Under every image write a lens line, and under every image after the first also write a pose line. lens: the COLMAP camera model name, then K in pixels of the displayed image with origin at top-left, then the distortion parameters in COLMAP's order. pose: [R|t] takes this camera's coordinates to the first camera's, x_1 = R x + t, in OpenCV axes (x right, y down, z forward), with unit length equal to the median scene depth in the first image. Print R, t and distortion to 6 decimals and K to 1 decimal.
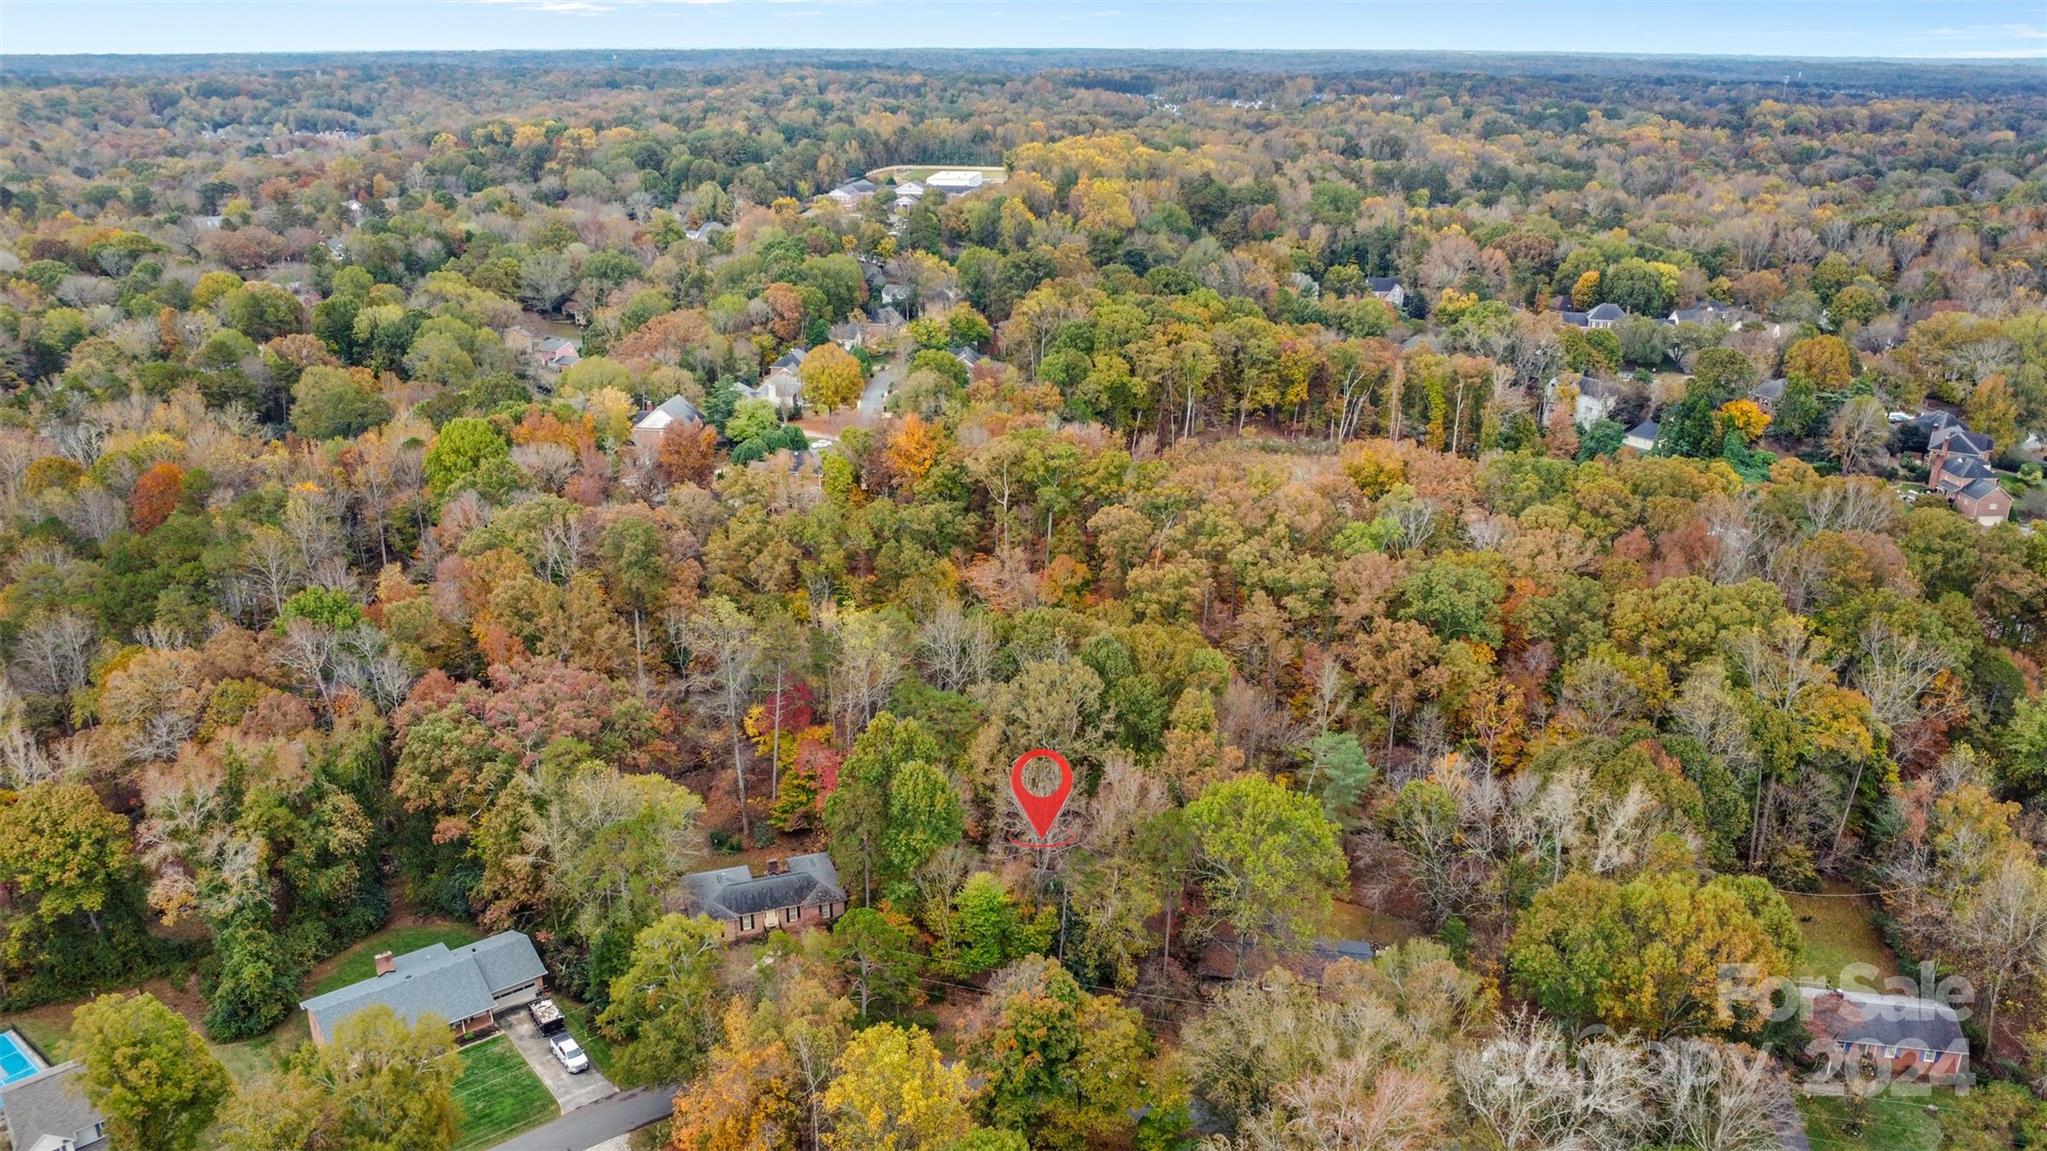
lens RADIAL K [[1538.1, 0, 1023.5], [0, 1538.1, 575.5], [0, 0, 1]] dist [-0.016171, -0.030590]
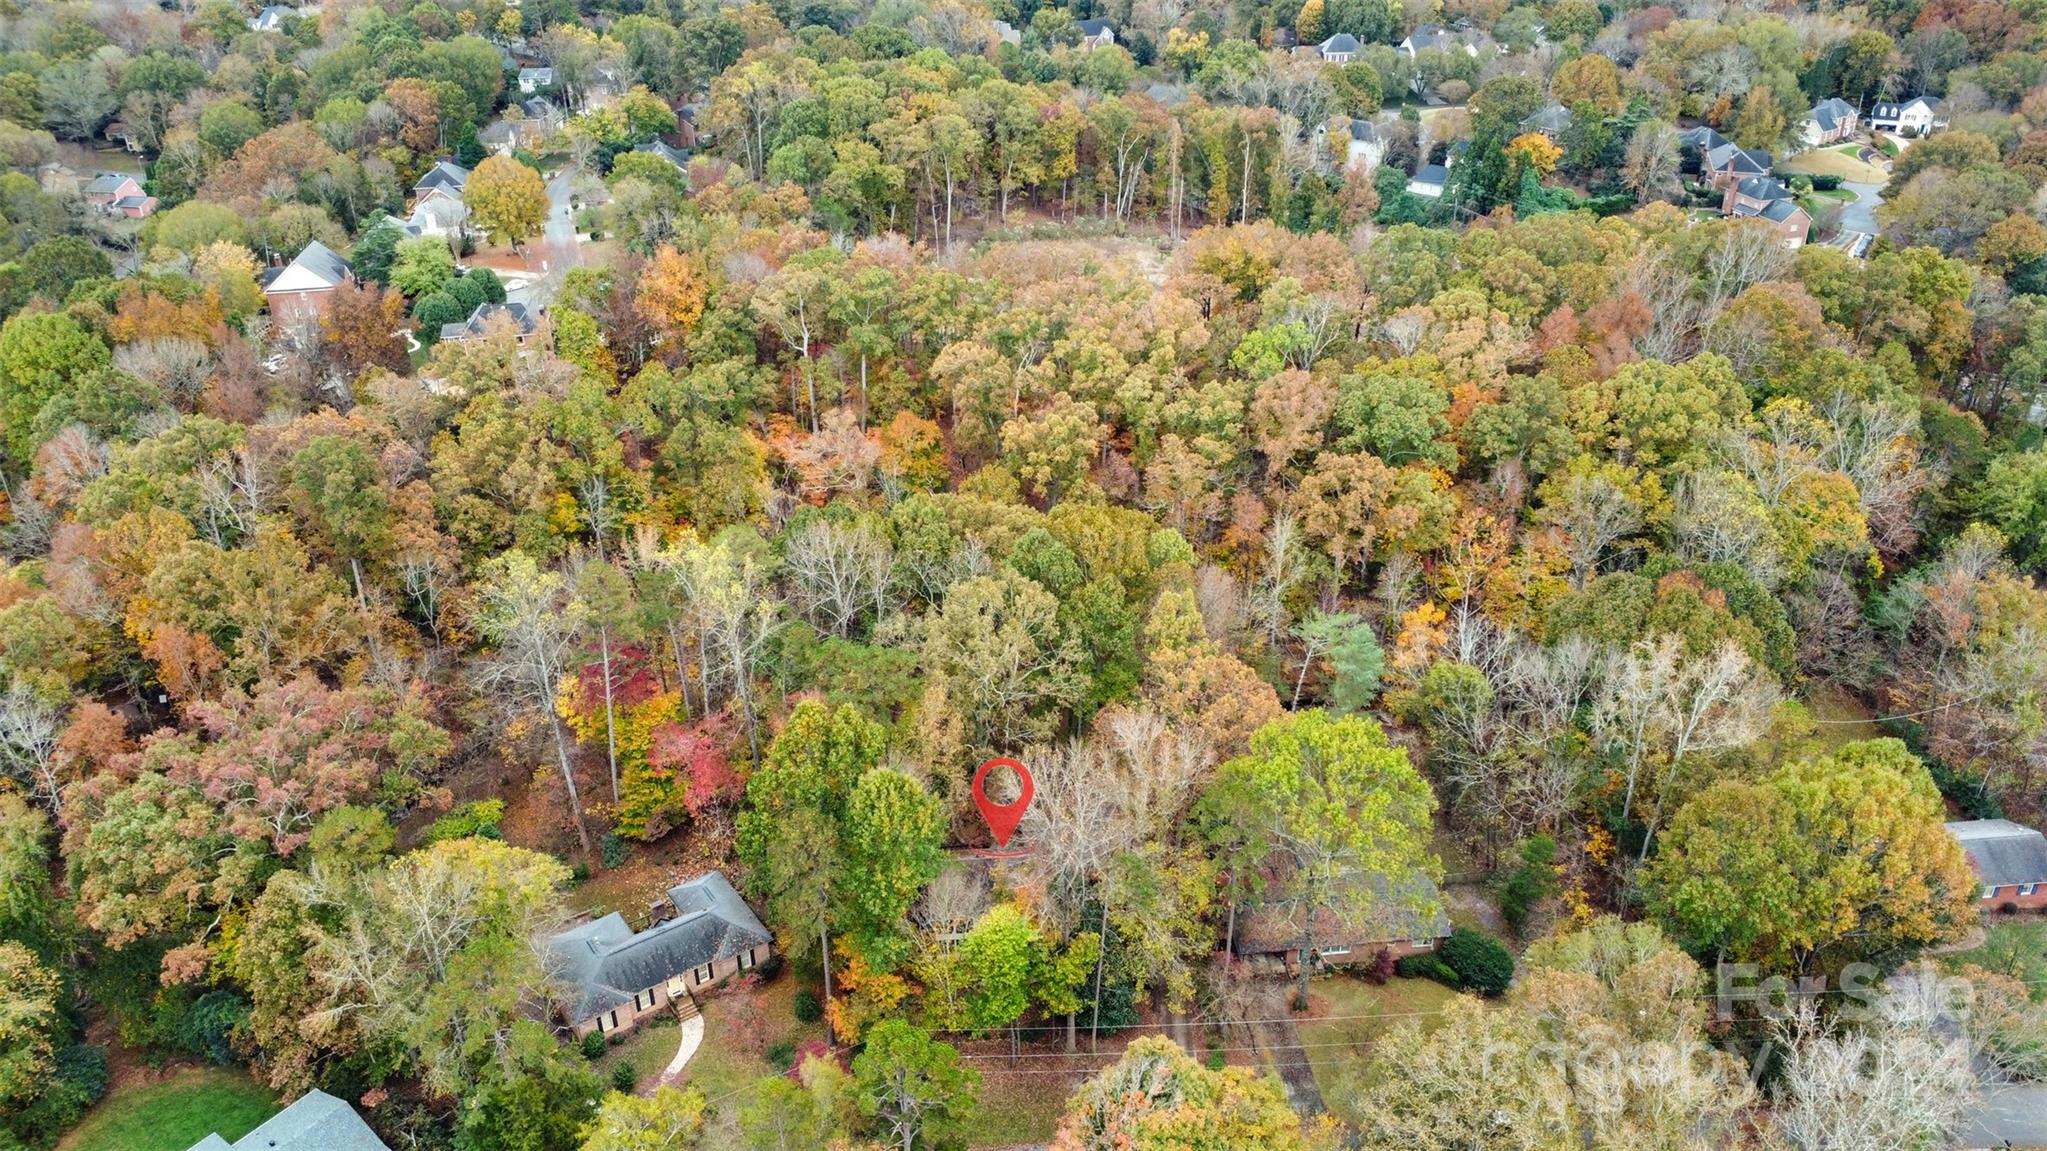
lens RADIAL K [[1538.1, 0, 1023.5], [0, 1538.1, 575.5], [0, 0, 1]] dist [-0.016171, -0.030590]
pose [[0.964158, -0.144791, 0.222341, -0.080945], [0.109454, 0.980400, 0.163814, -0.042128], [-0.241702, -0.133607, 0.961108, 0.162593]]
